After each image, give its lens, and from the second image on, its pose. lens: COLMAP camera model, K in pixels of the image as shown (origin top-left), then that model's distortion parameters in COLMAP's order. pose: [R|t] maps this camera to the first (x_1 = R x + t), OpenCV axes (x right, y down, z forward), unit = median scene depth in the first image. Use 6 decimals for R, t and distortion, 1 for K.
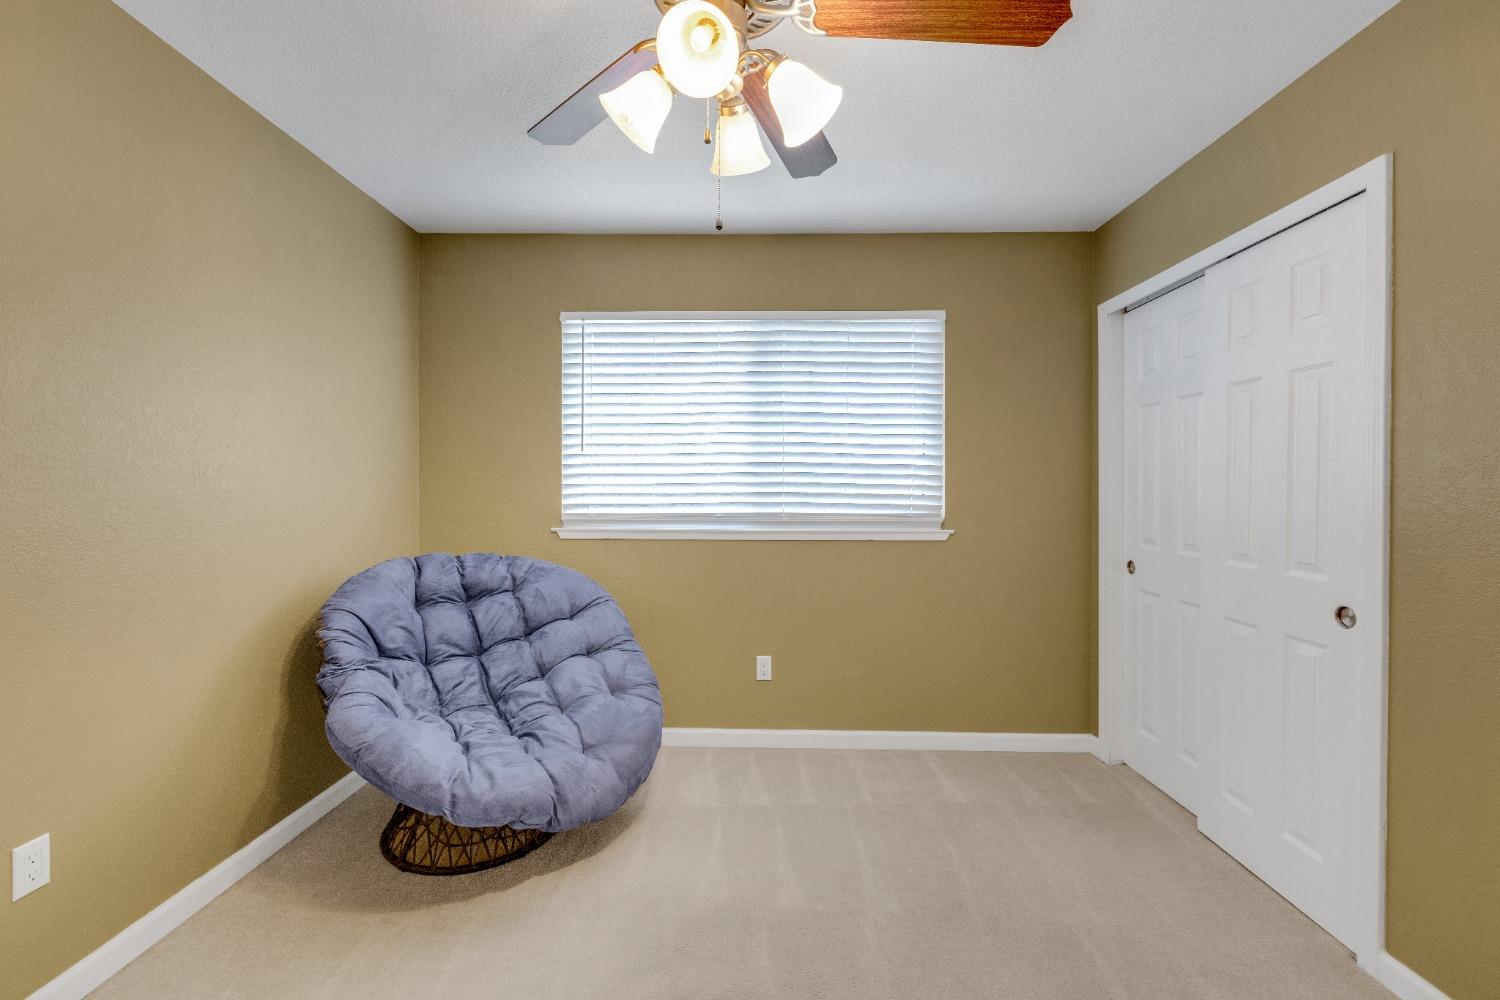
lens RADIAL K [[635.3, 0, 744.0], [0, 635.3, 492.1], [0, 0, 1]] dist [0.000172, 0.000427]
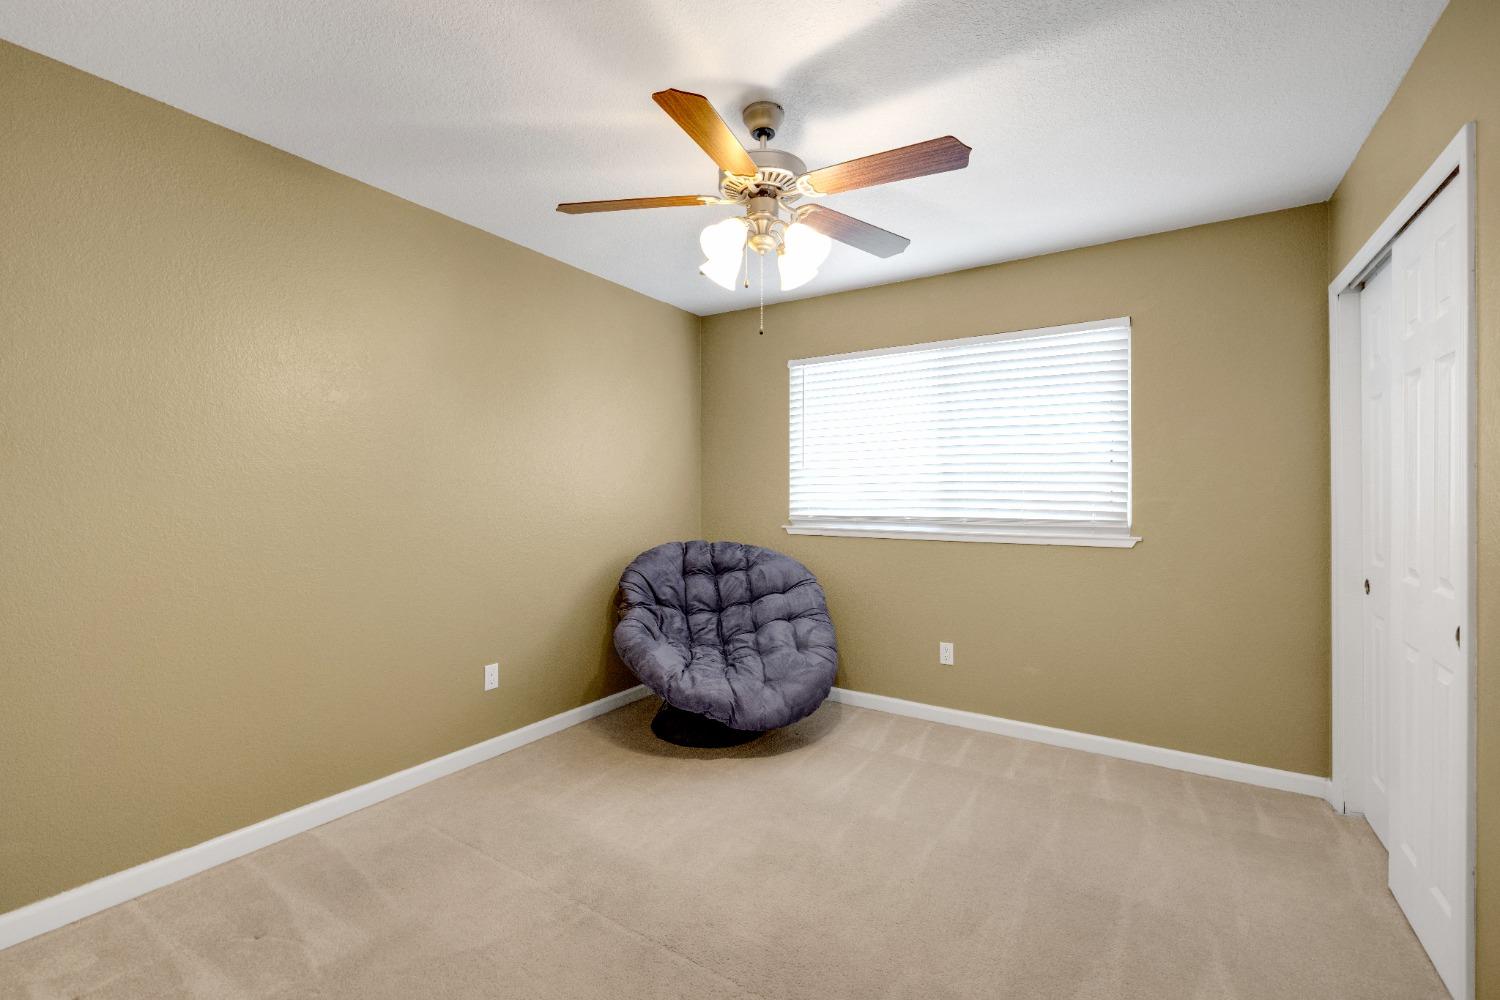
lens RADIAL K [[635.3, 0, 744.0], [0, 635.3, 492.1], [0, 0, 1]] dist [0.000172, 0.000427]
pose [[0.850610, -0.004048, -0.525781, 0.400538], [-0.001948, 0.999939, -0.010851, 0.001327], [0.525793, 0.010254, 0.850551, -0.201680]]
